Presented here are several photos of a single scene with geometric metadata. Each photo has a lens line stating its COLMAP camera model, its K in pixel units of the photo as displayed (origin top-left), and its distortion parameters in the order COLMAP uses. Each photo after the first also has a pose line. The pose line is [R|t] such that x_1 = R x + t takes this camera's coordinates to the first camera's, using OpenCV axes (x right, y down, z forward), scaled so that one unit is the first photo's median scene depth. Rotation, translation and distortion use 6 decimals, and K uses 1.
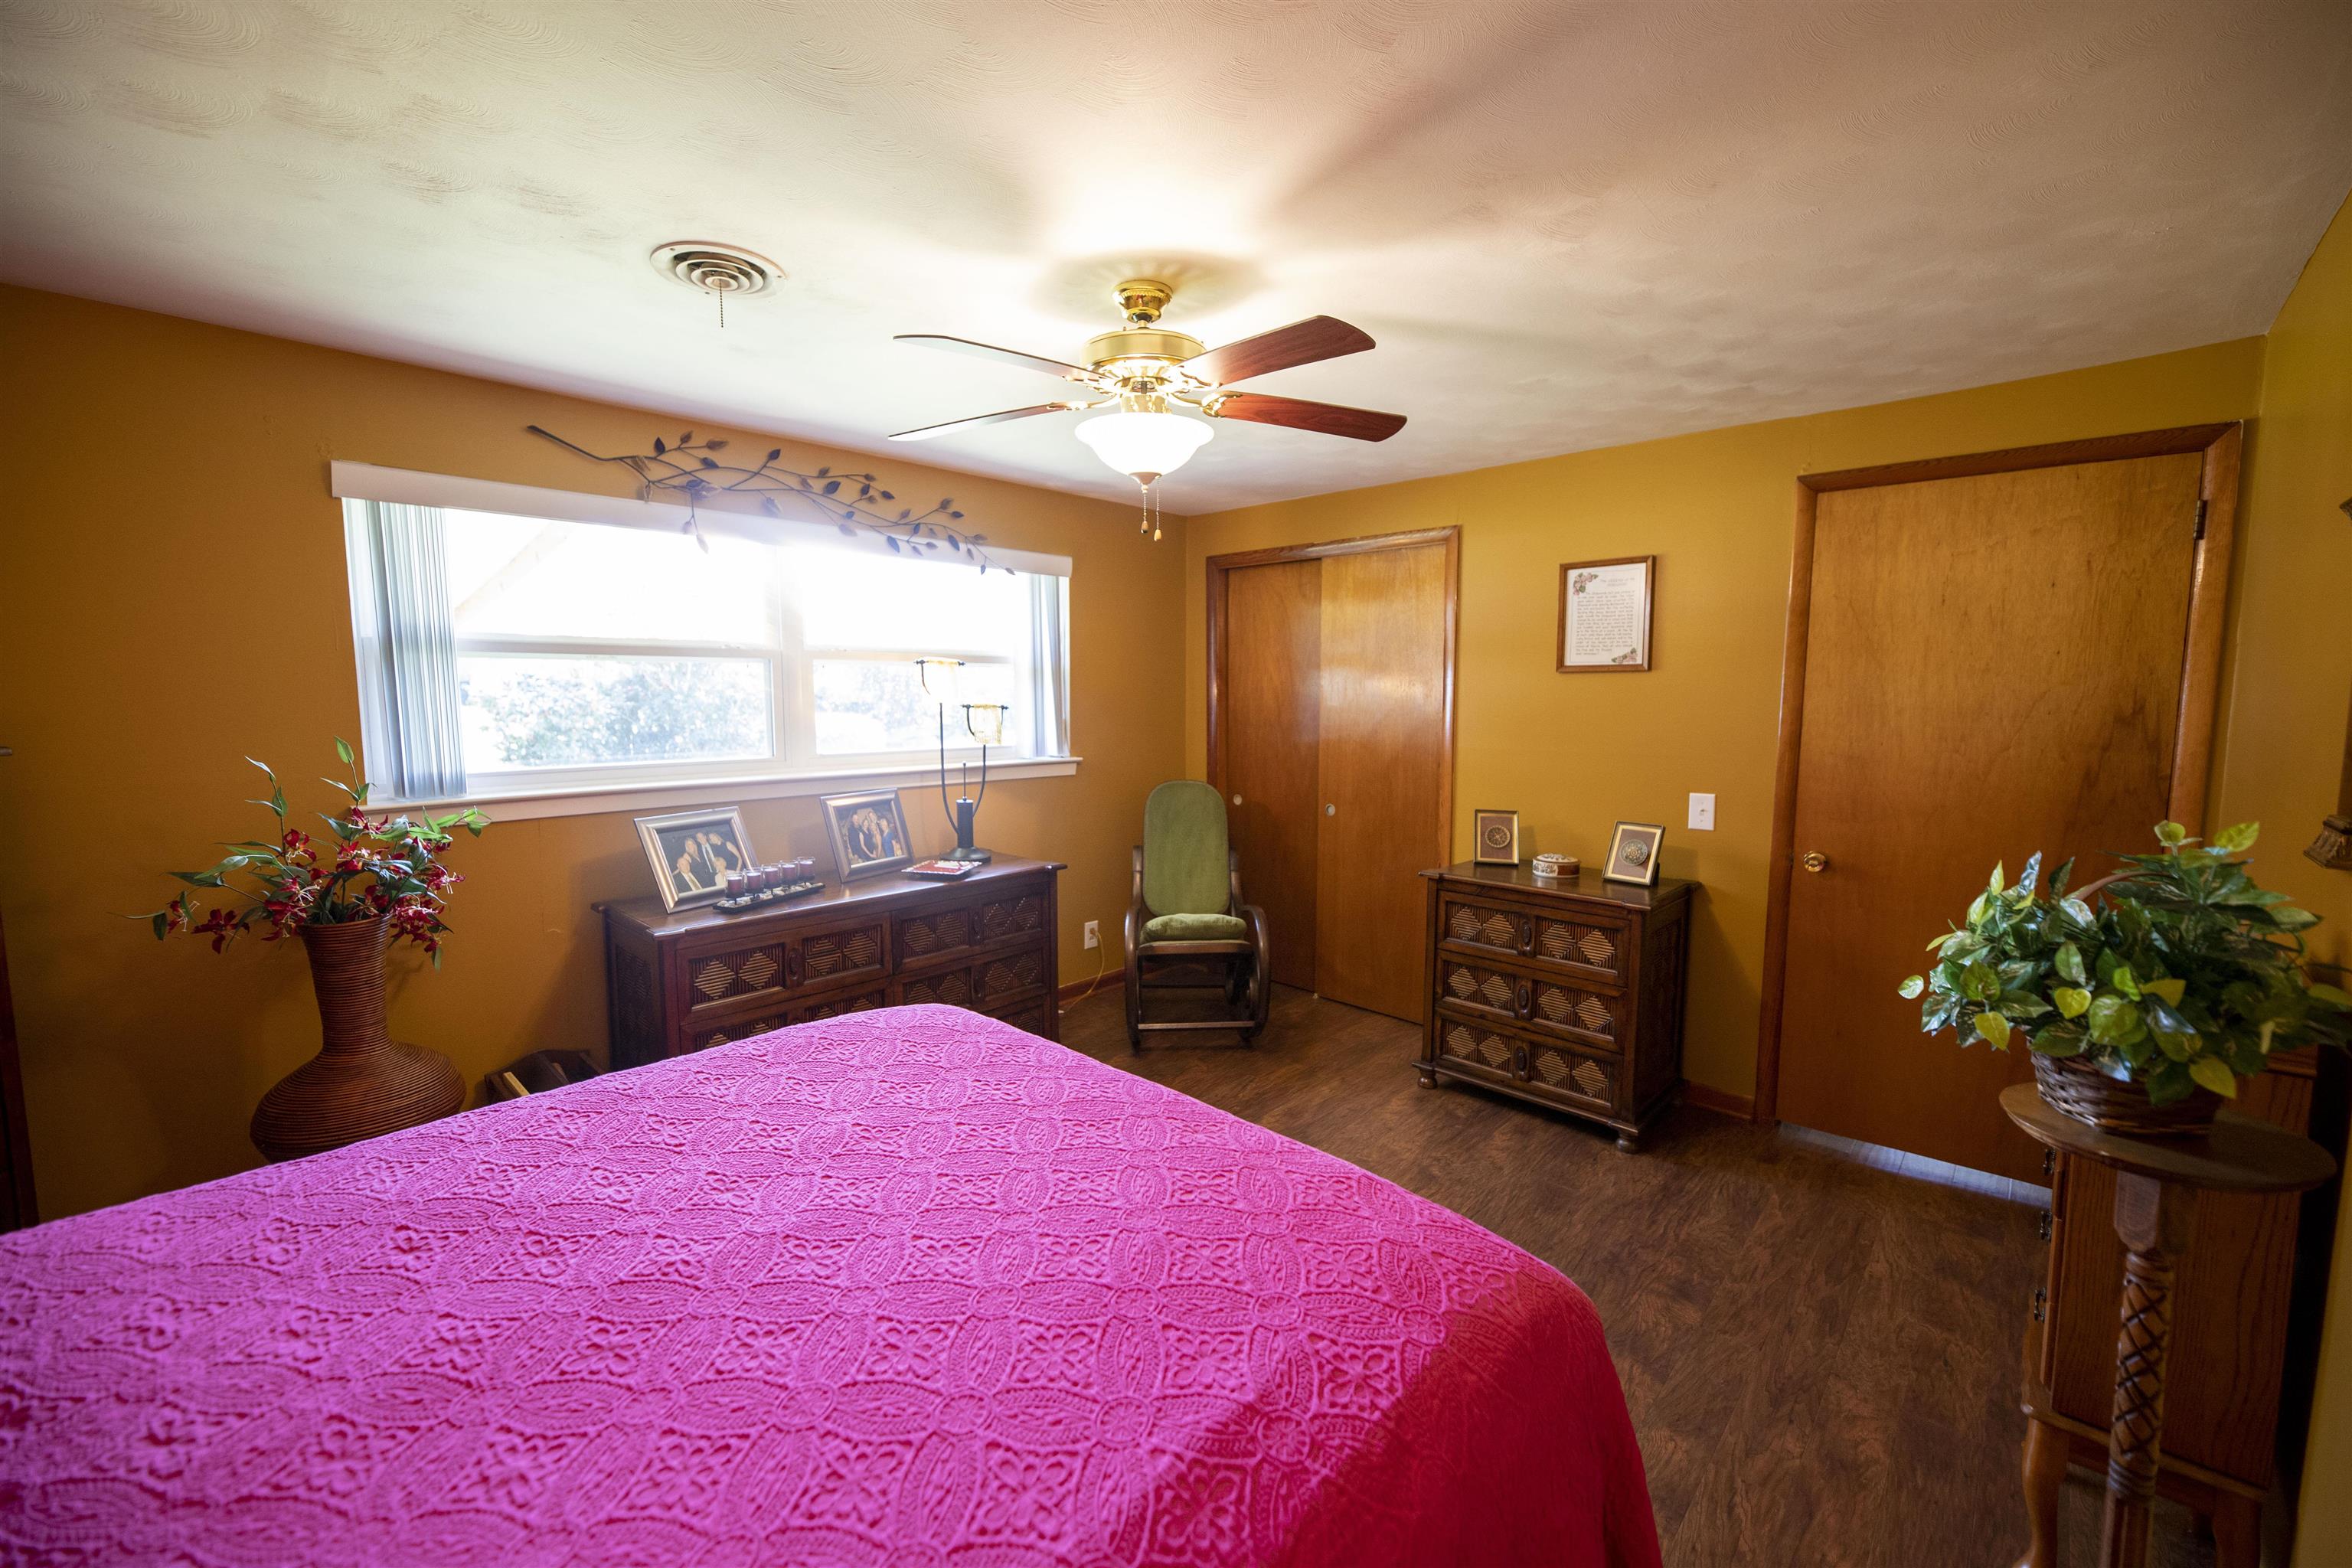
lens RADIAL K [[942.5, 0, 1171.2], [0, 942.5, 775.1], [0, 0, 1]] dist [0.001141, -0.003657]
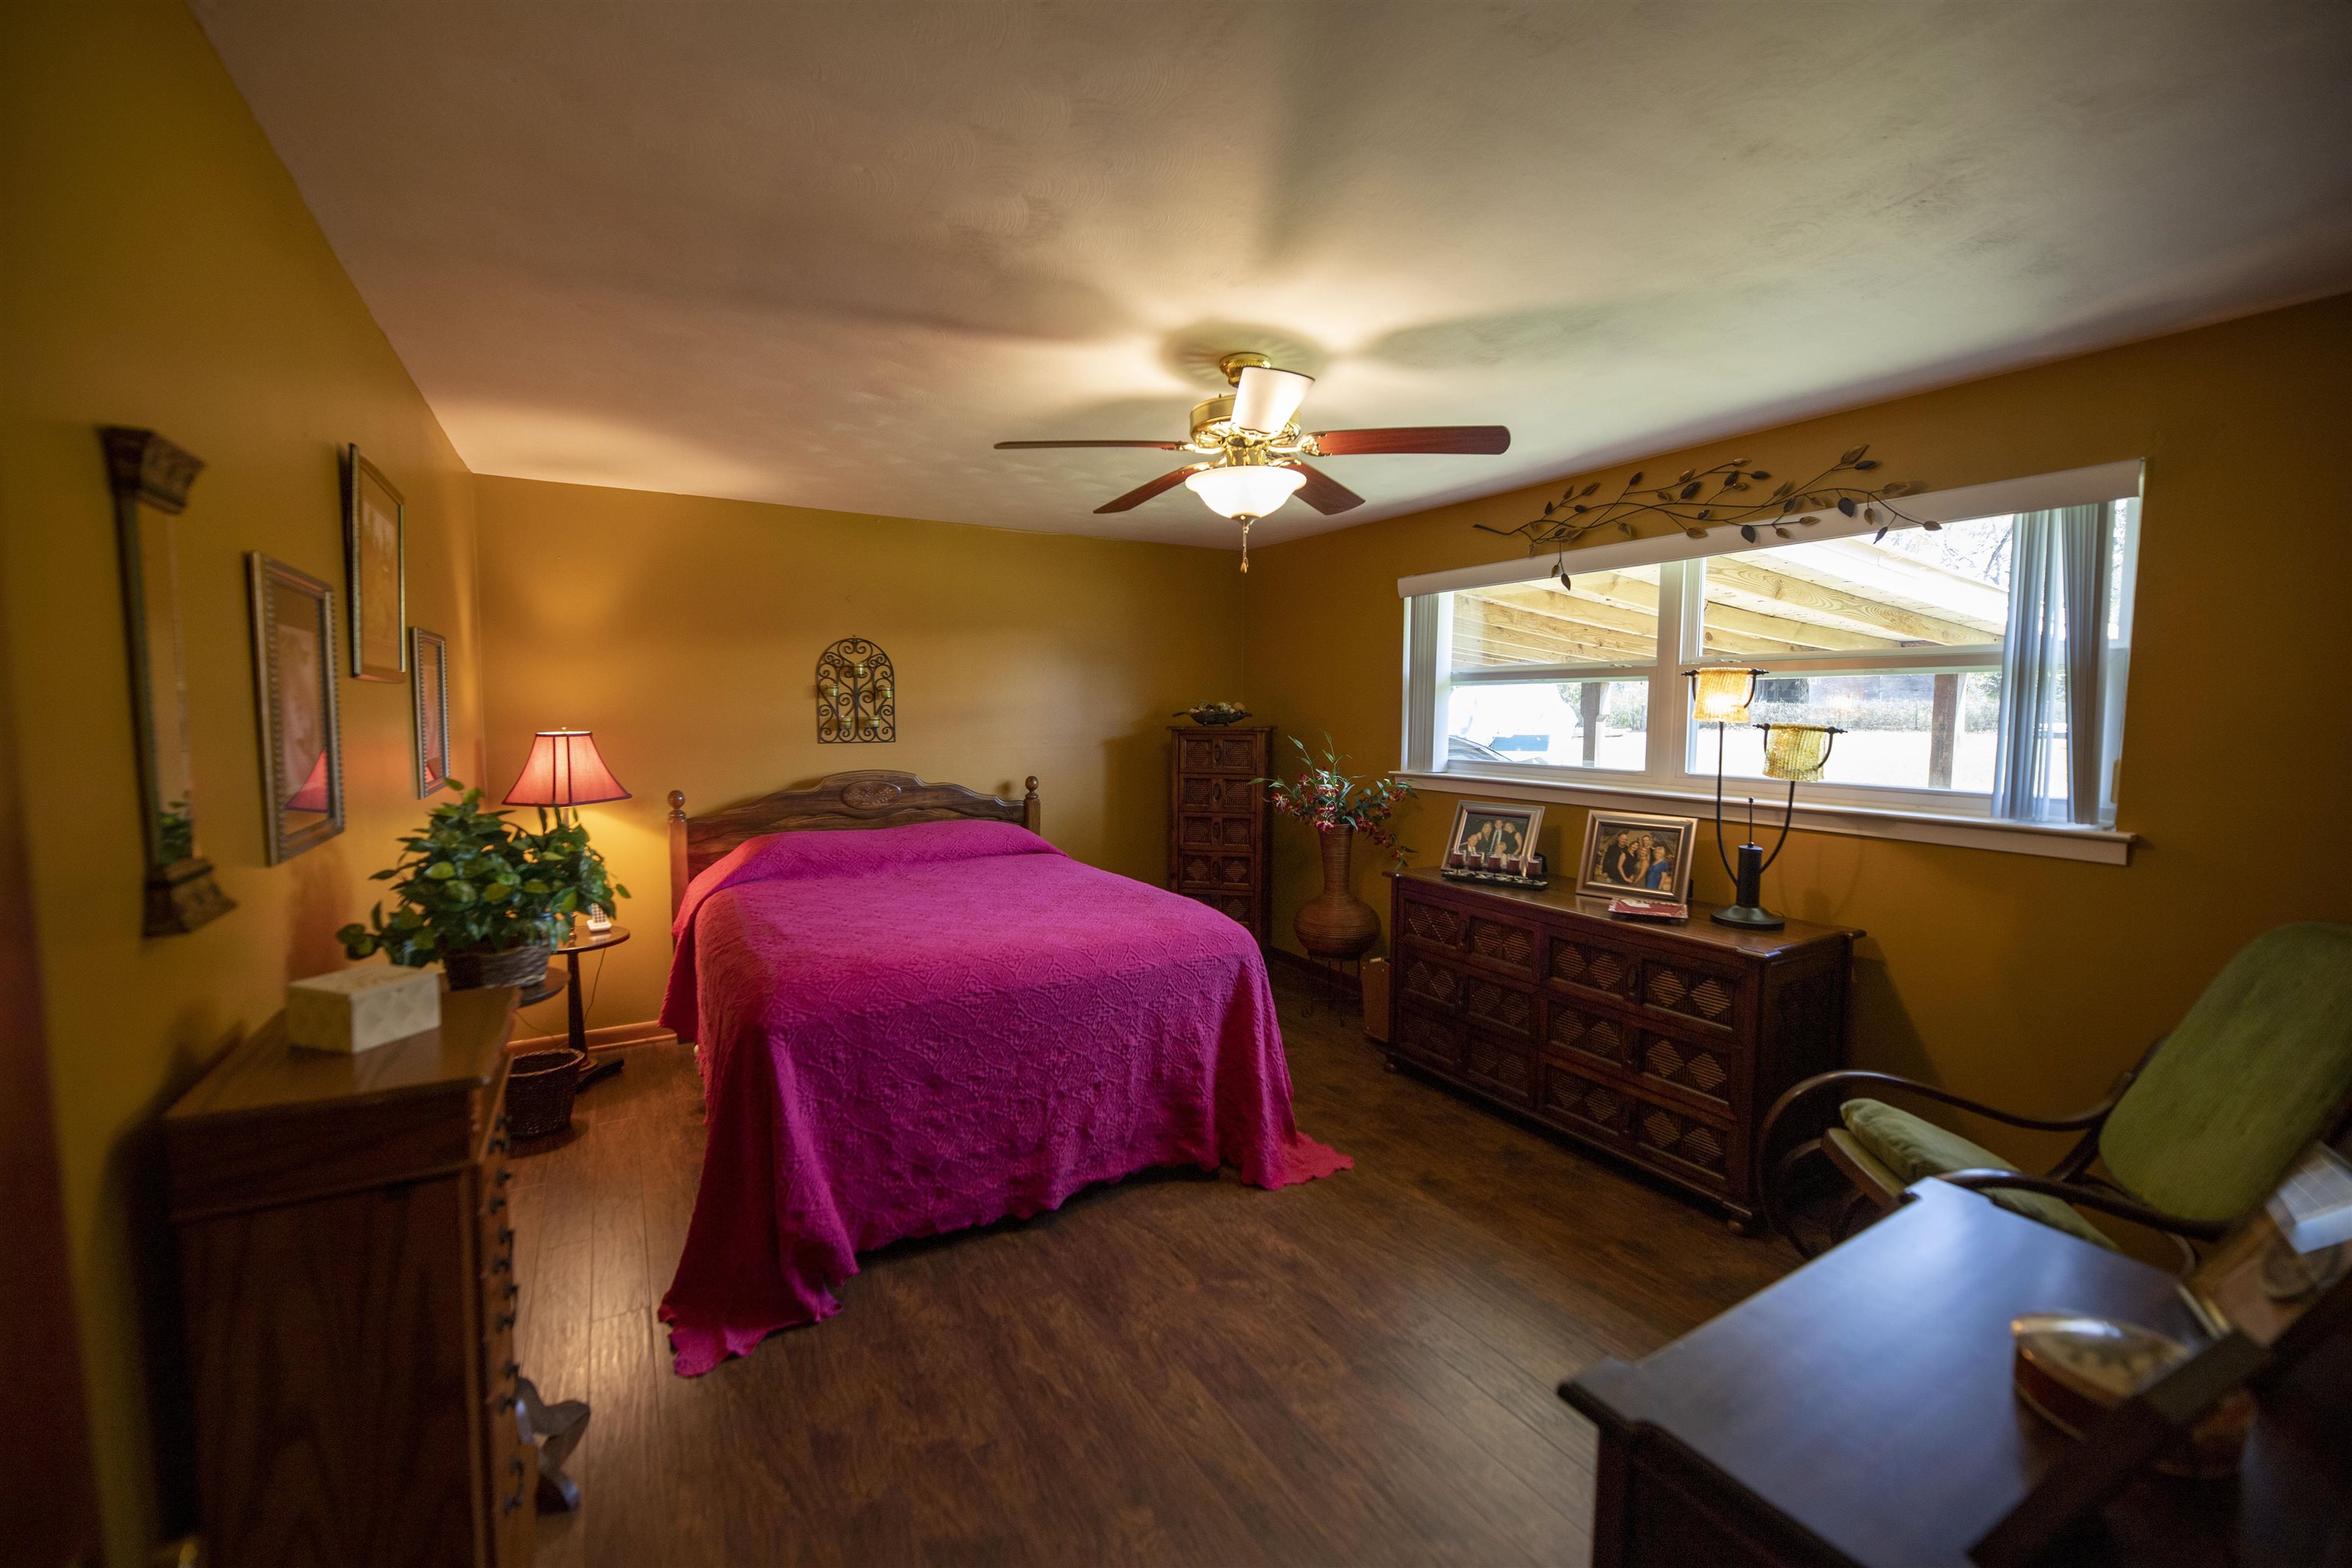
lens RADIAL K [[942.5, 0, 1176.1], [0, 942.5, 772.2], [0, 0, 1]] dist [0.001141, -0.003657]
pose [[-0.264892, 0.065565, -0.962046, 0.673792], [-0.091697, 0.991452, 0.092817, -0.064930], [0.959908, 0.112803, -0.256616, 0.753084]]
